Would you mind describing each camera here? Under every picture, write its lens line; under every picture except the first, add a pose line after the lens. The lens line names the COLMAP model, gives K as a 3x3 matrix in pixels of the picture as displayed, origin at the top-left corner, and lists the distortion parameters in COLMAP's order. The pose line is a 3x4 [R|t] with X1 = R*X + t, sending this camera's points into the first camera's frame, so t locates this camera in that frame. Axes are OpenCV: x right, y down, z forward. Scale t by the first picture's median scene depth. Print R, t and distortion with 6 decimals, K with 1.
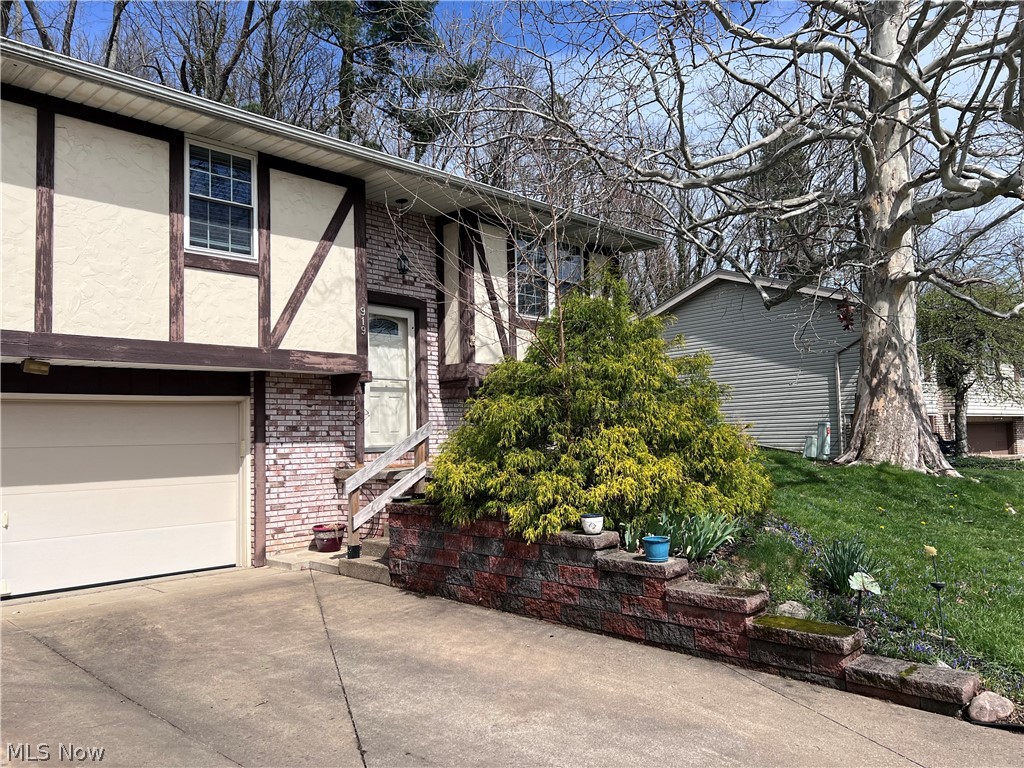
lens RADIAL K [[771.8, 0, 511.9], [0, 771.8, 401.2], [0, 0, 1]] dist [0.082773, -0.093270]
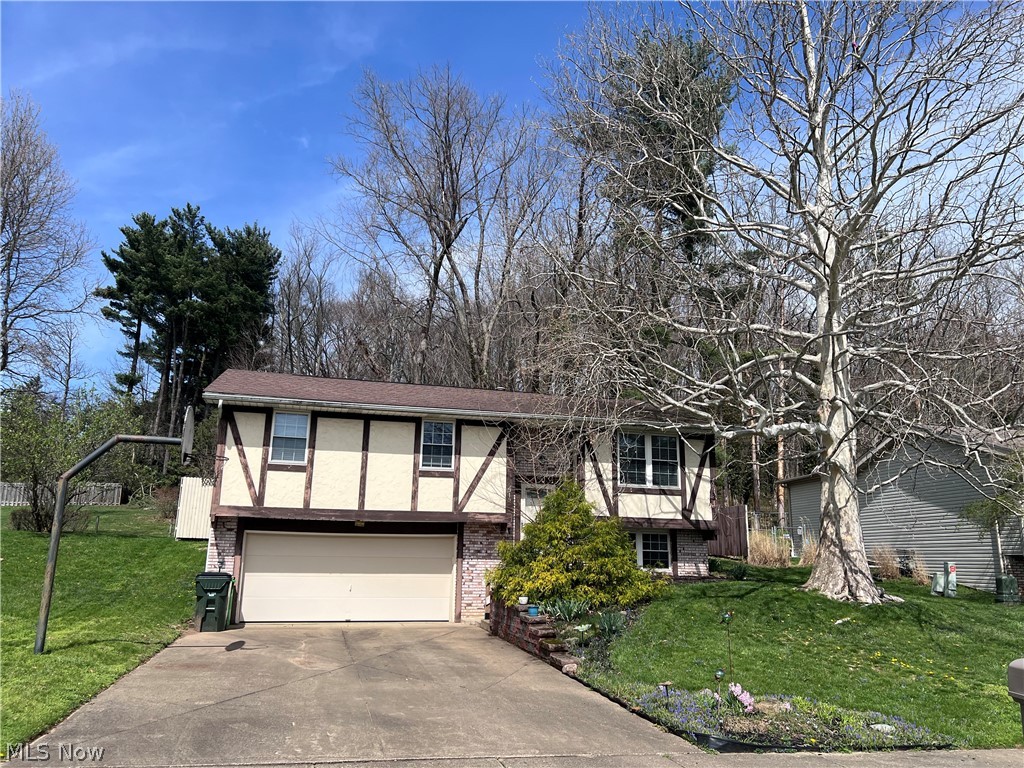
lens RADIAL K [[771.8, 0, 511.9], [0, 771.8, 401.2], [0, 0, 1]] dist [0.082773, -0.093270]
pose [[0.852425, -0.067531, -0.518470, 0.891576], [-0.010911, 0.989110, -0.146772, -0.058206], [0.522736, 0.130769, 0.842405, -0.695494]]
